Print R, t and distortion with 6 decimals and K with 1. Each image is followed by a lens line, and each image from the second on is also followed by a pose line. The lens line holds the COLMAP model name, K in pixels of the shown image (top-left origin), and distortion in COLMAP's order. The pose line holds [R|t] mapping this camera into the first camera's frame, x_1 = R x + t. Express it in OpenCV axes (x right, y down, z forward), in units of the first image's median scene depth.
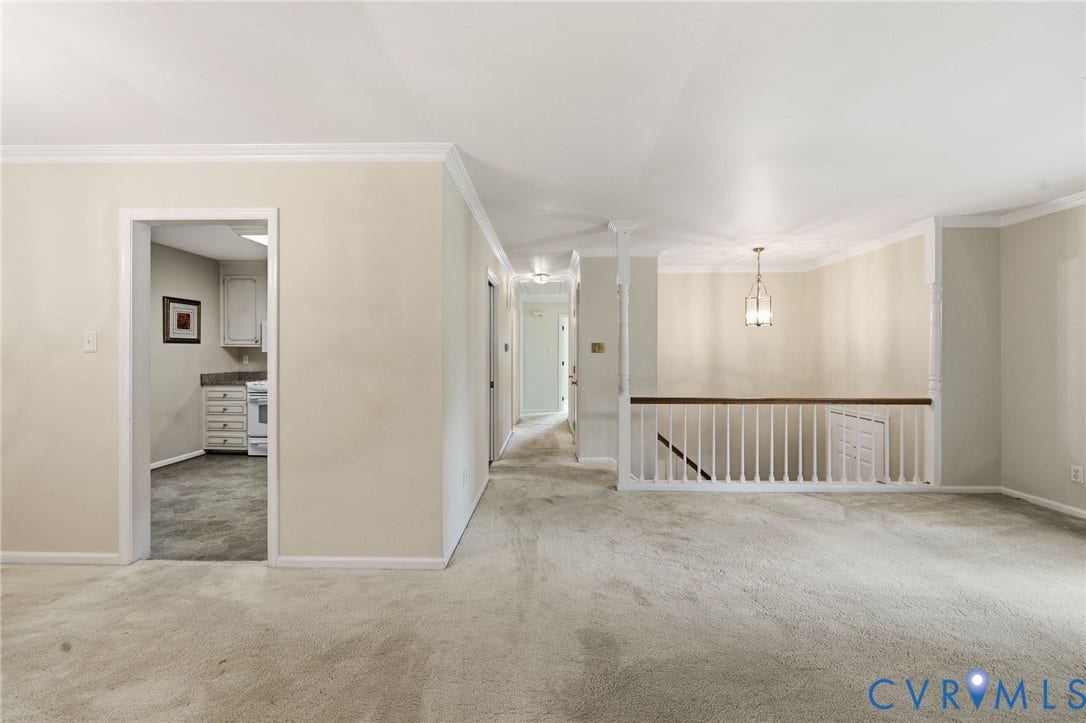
lens RADIAL K [[441.6, 0, 542.0], [0, 441.6, 358.5], [0, 0, 1]] dist [-0.001081, -0.000188]
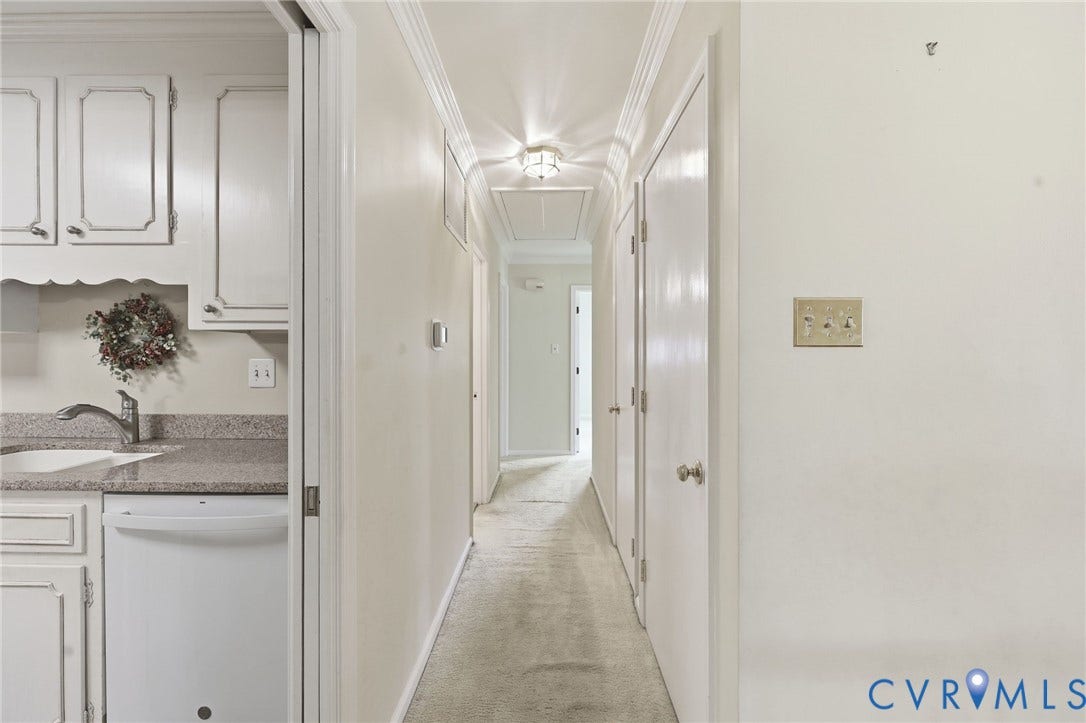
lens RADIAL K [[446.8, 0, 543.8], [0, 446.8, 351.2], [0, 0, 1]] dist [-0.002122, -0.000180]
pose [[0.999932, 0.000148, 0.011628, -0.005335], [0.000046, 0.999861, -0.016645, -0.007263], [-0.011629, 0.016645, 0.999794, 0.743898]]
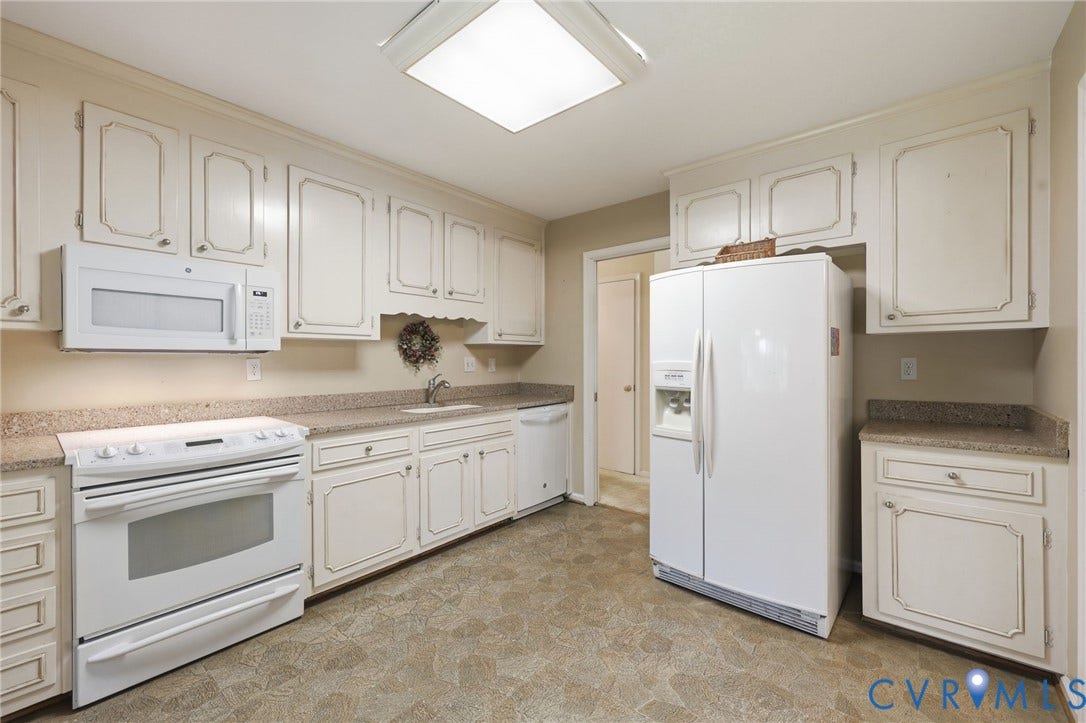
lens RADIAL K [[441.6, 0, 542.0], [0, 441.6, 358.5], [0, 0, 1]] dist [-0.001081, -0.000188]
pose [[0.625334, -0.006405, 0.780331, -0.694122], [0.008778, 0.999961, 0.001174, -0.004734], [-0.780308, 0.006116, 0.625366, 0.583674]]
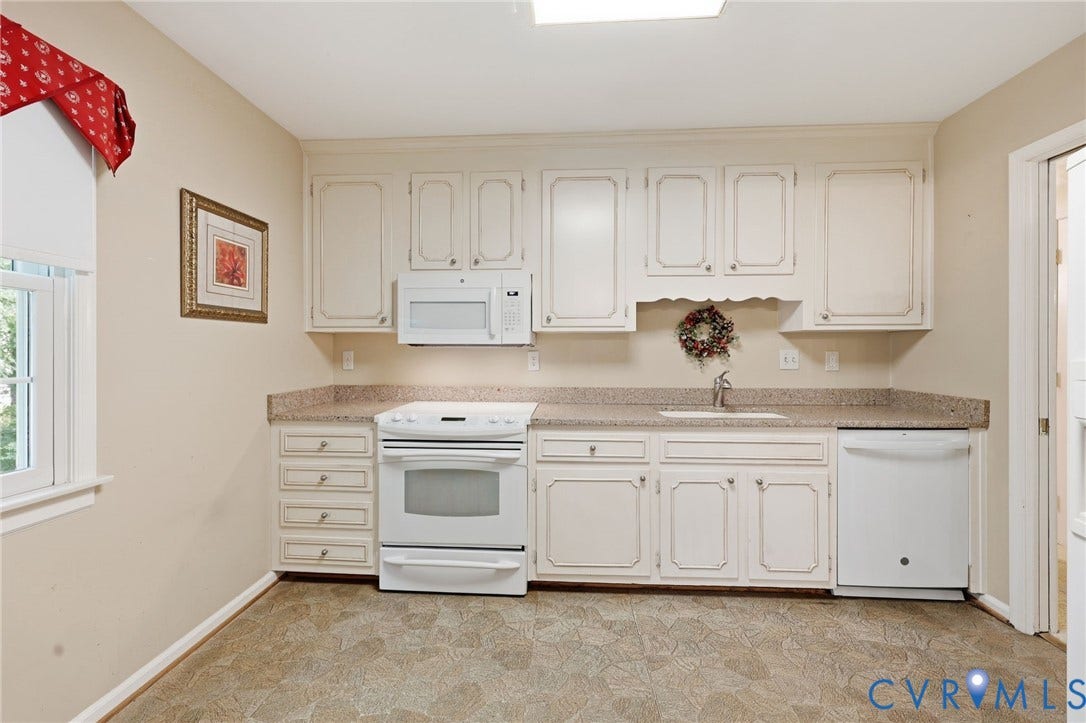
lens RADIAL K [[446.8, 0, 543.8], [0, 446.8, 351.2], [0, 0, 1]] dist [-0.002122, -0.000180]
pose [[0.999403, -0.004842, -0.034200, -0.491804], [0.004624, 0.999968, -0.006470, -0.003374], [0.034231, 0.006308, 0.999394, 0.578191]]
